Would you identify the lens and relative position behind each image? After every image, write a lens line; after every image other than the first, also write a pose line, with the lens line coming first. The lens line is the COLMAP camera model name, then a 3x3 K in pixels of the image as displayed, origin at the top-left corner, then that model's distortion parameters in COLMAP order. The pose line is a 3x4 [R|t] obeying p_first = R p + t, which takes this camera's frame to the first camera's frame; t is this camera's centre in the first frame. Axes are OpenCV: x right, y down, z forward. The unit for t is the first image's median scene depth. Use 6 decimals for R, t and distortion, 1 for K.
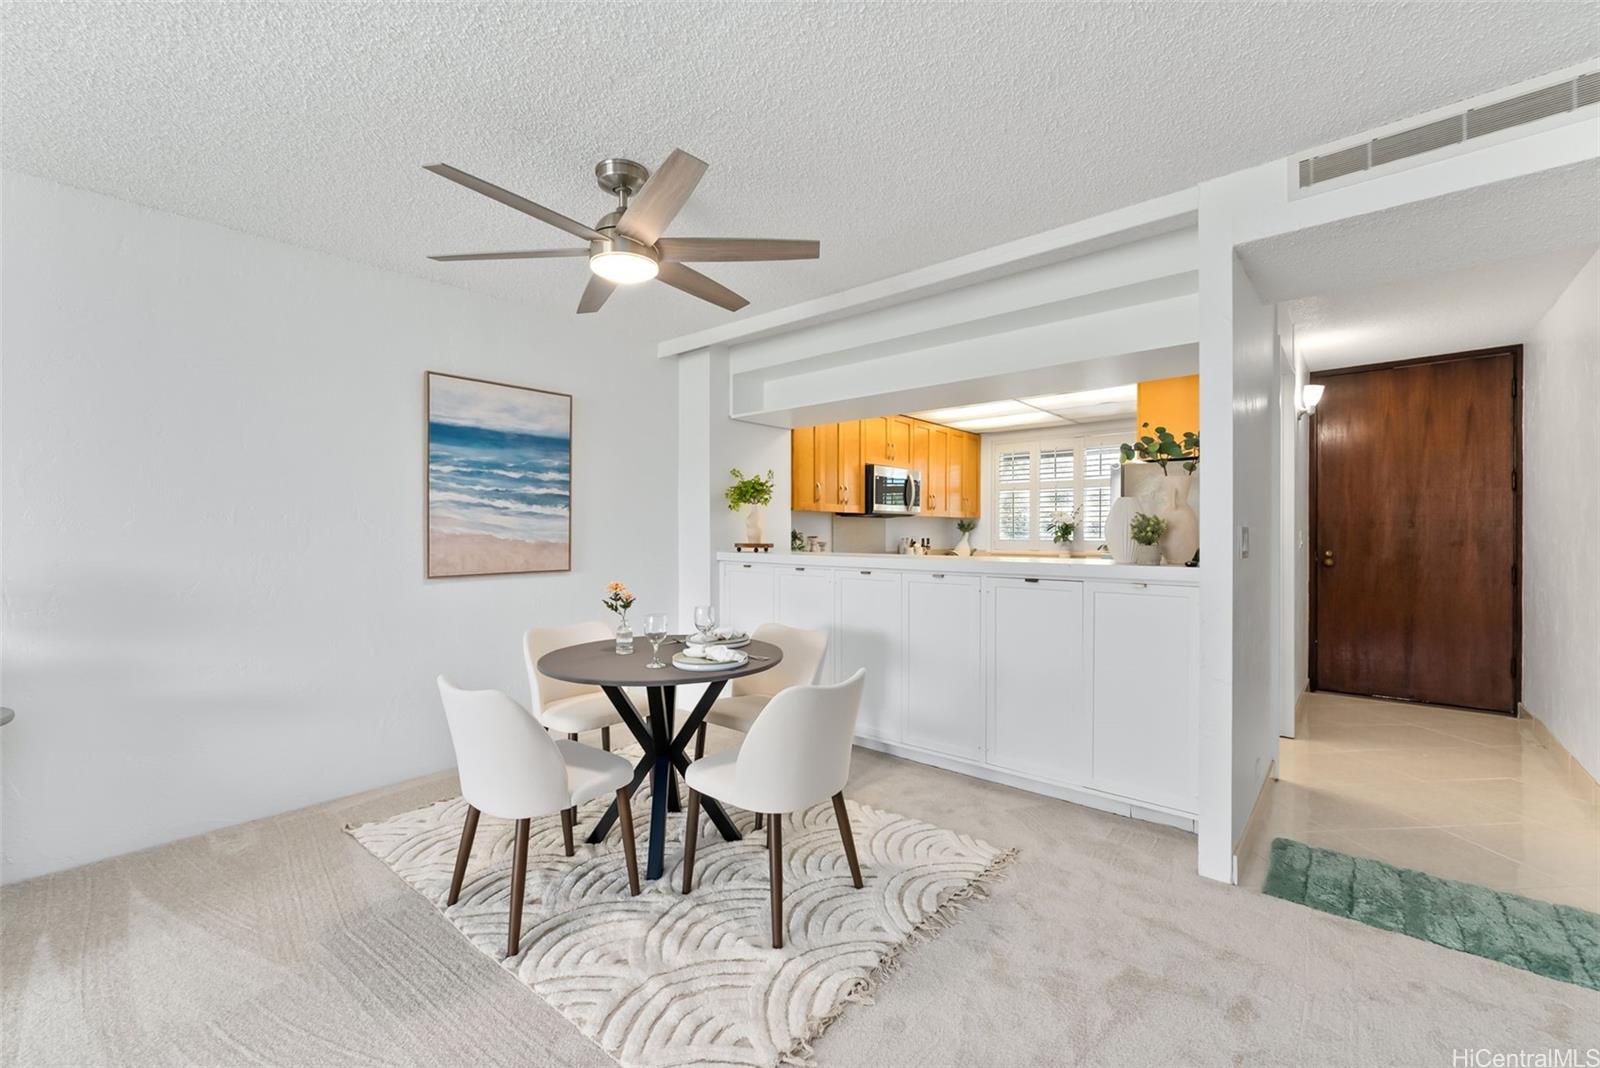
lens RADIAL K [[656.2, 0, 810.9], [0, 656.2, 537.9], [0, 0, 1]] dist [0.000885, -0.000347]
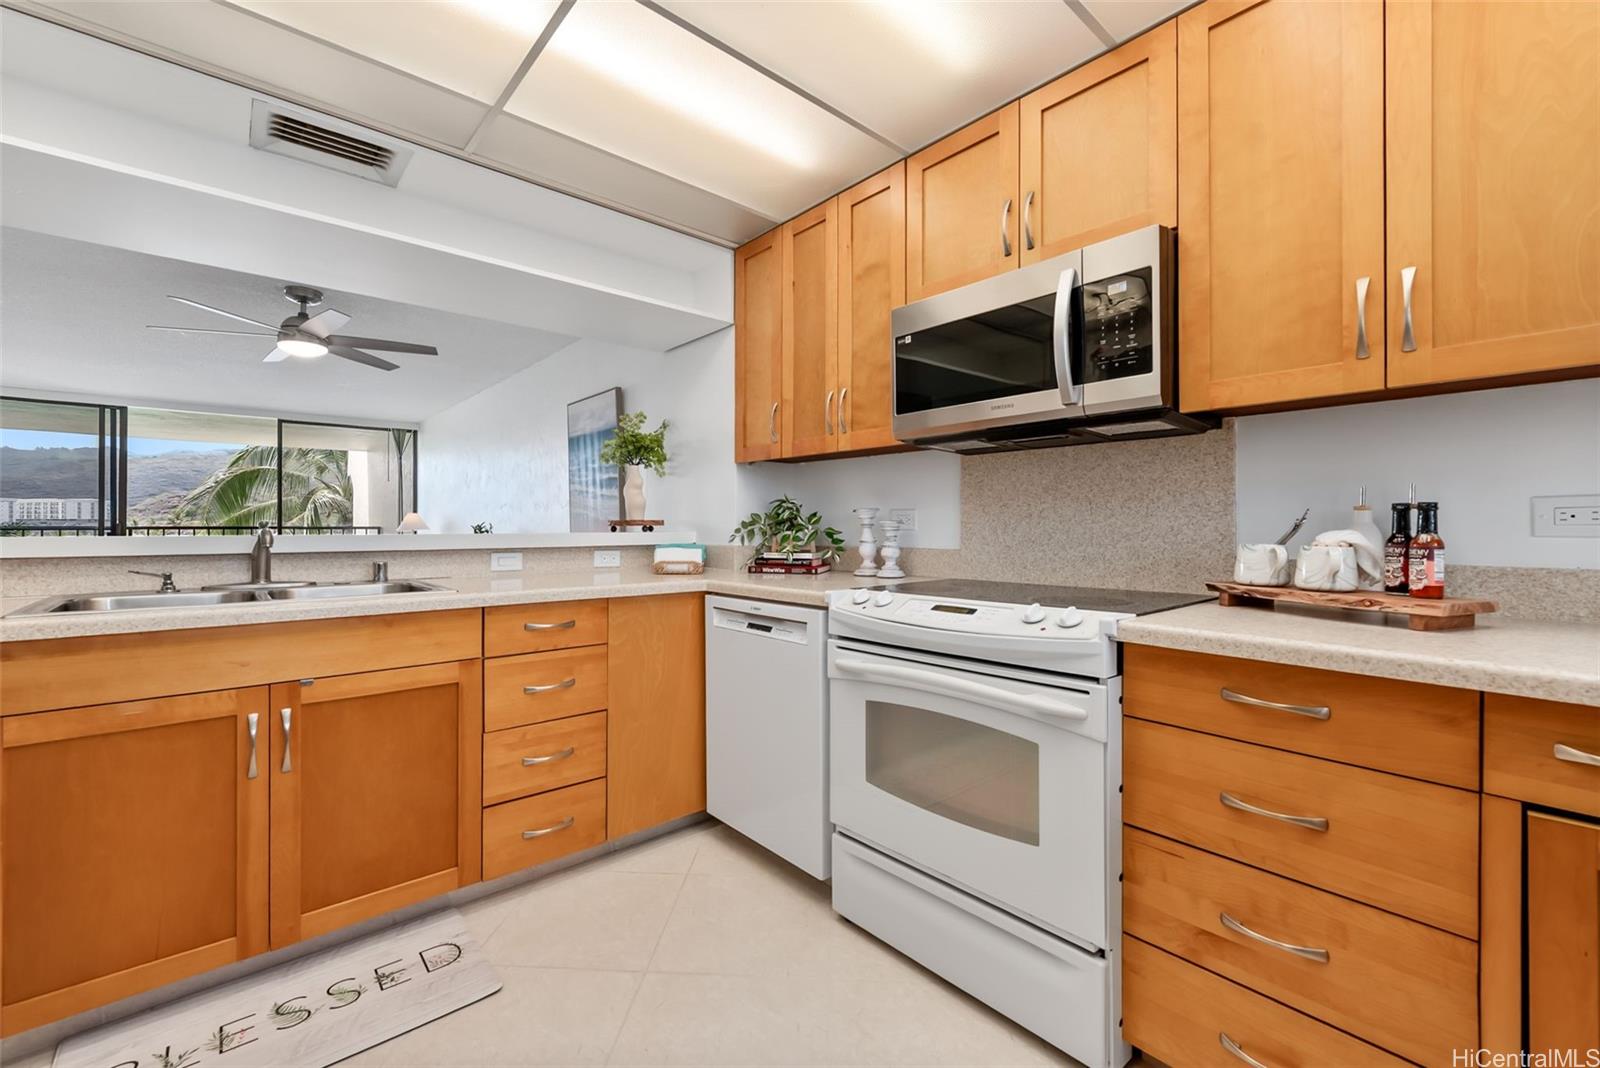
lens RADIAL K [[656.2, 0, 804.7], [0, 656.2, 522.8], [0, 0, 1]] dist [0.000885, -0.000347]
pose [[-0.146382, 0.003481, -0.989222, 0.736155], [0.003304, 0.999990, 0.003030, 0.010837], [0.989223, -0.002825, -0.146392, 1.584811]]
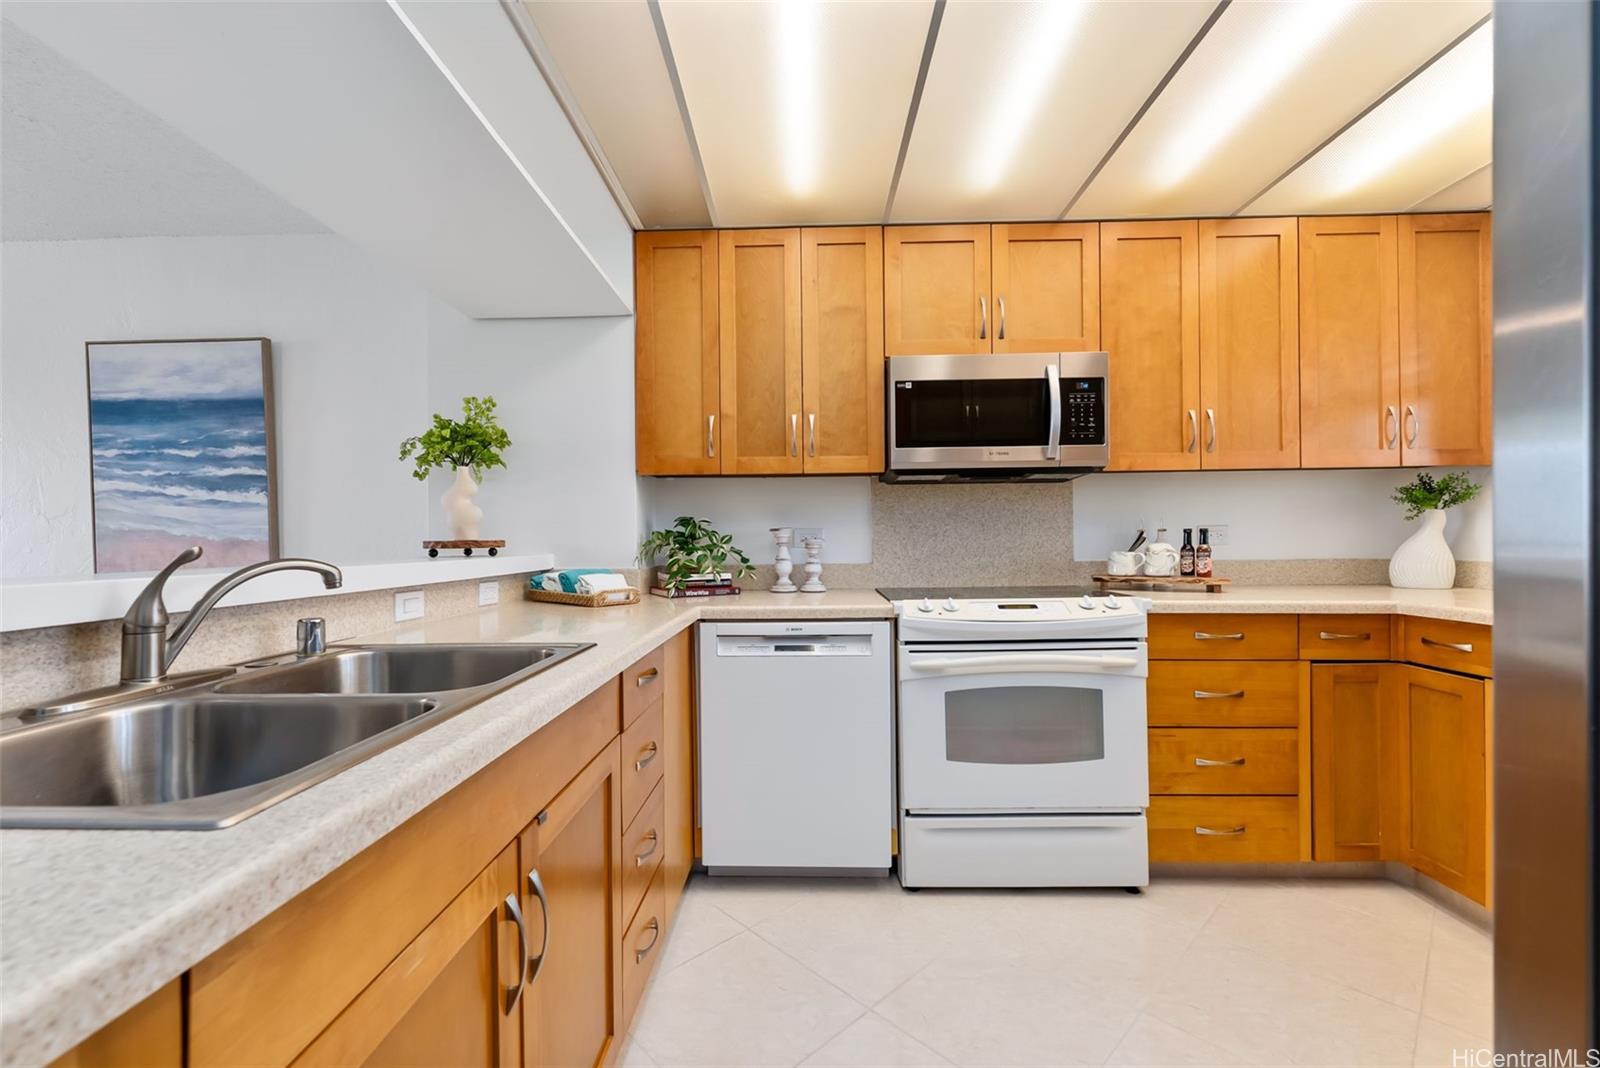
lens RADIAL K [[656.2, 0, 797.0], [0, 656.2, 540.0], [0, 0, 1]] dist [0.000885, -0.000347]
pose [[0.618816, 0.002791, -0.785531, 0.615735], [0.006122, 0.999946, 0.008376, 0.005303], [0.785512, -0.009992, 0.618765, 1.085179]]
